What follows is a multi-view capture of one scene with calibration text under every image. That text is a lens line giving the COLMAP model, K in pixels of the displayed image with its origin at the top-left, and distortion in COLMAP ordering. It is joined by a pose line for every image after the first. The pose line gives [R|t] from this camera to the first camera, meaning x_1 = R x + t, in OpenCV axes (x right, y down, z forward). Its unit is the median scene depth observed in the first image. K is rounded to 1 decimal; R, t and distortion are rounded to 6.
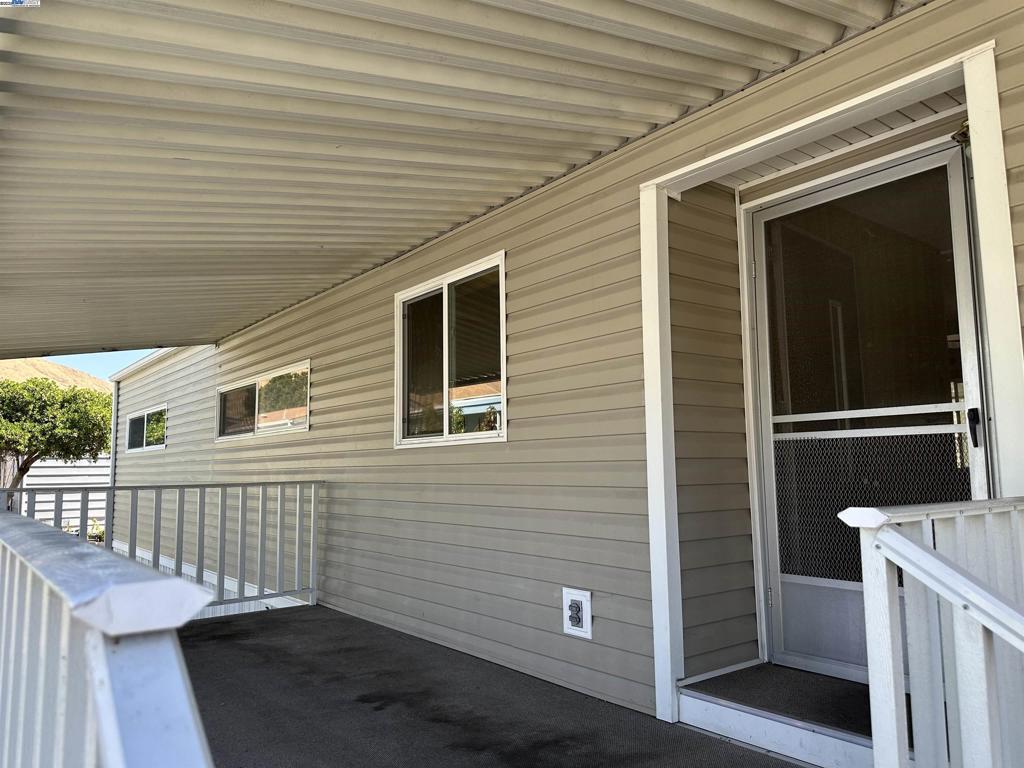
lens RADIAL K [[726.8, 0, 512.8], [0, 726.8, 381.5], [0, 0, 1]] dist [0.044721, -0.052588]
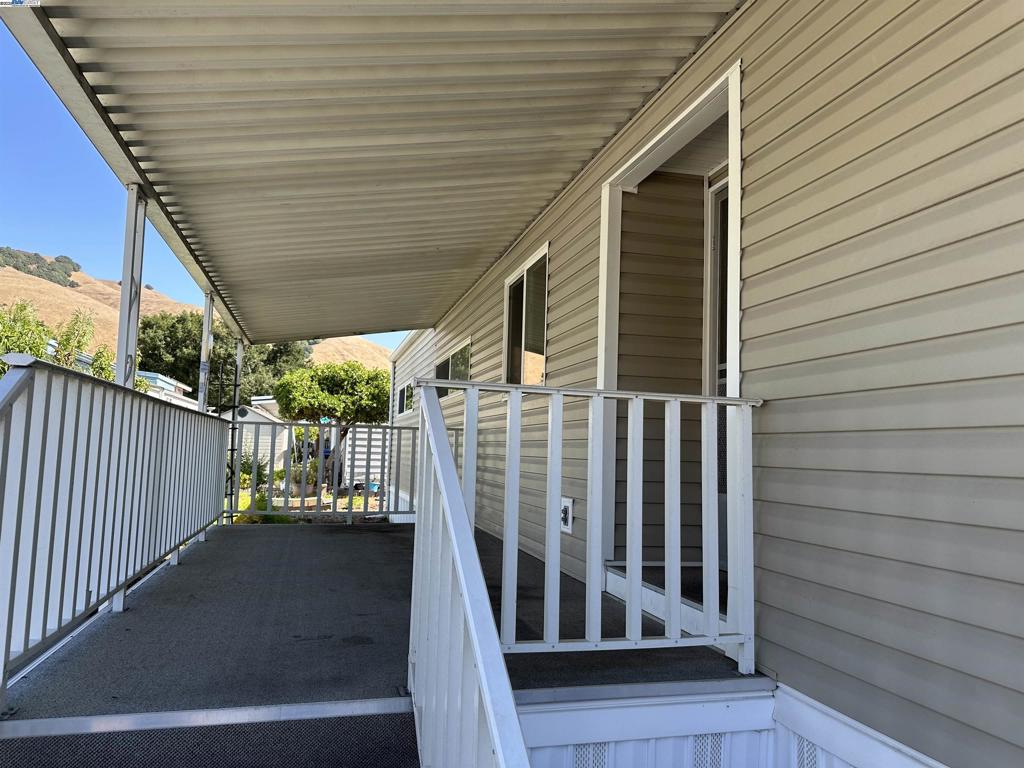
lens RADIAL K [[722.3, 0, 512.8], [0, 722.3, 381.2], [0, 0, 1]] dist [0.109317, -0.158226]
pose [[0.918224, -0.002423, -0.396054, 0.373389], [0.010235, 0.999792, 0.017613, 0.036267], [0.395929, -0.020226, 0.918058, -0.171090]]
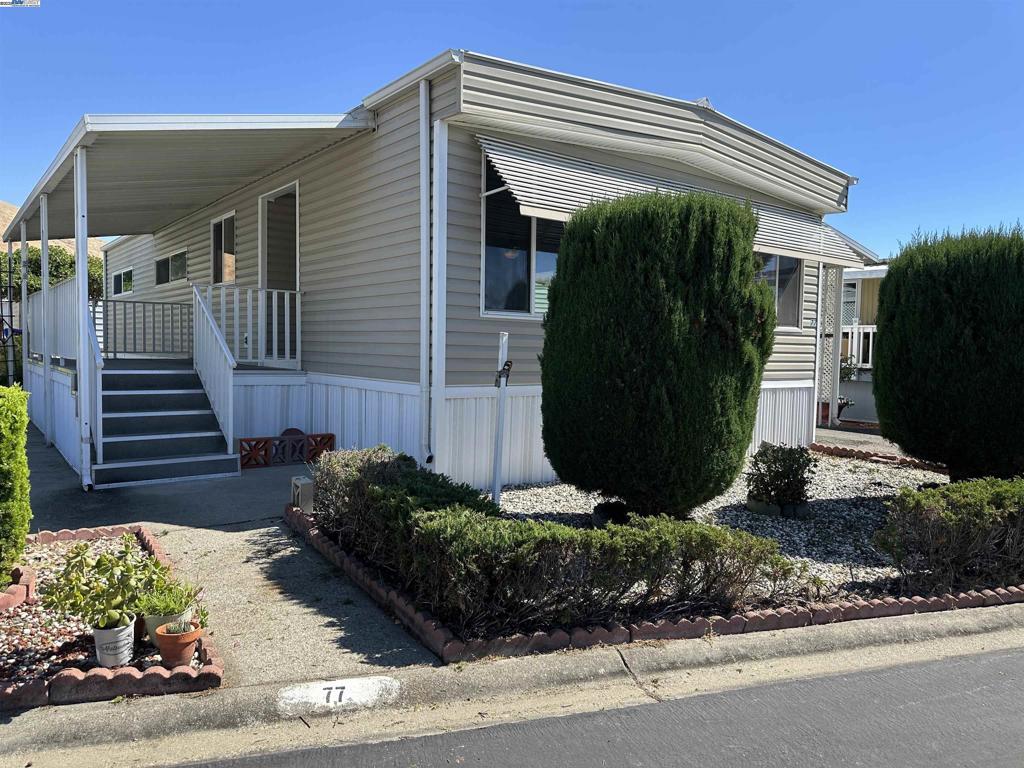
lens RADIAL K [[726.8, 0, 512.8], [0, 726.8, 381.5], [0, 0, 1]] dist [0.044721, -0.052588]
pose [[0.999604, 0.026590, -0.009193, 0.872599], [-0.024604, 0.984670, 0.172681, -0.045549], [0.013643, -0.172387, 0.984935, -1.422846]]
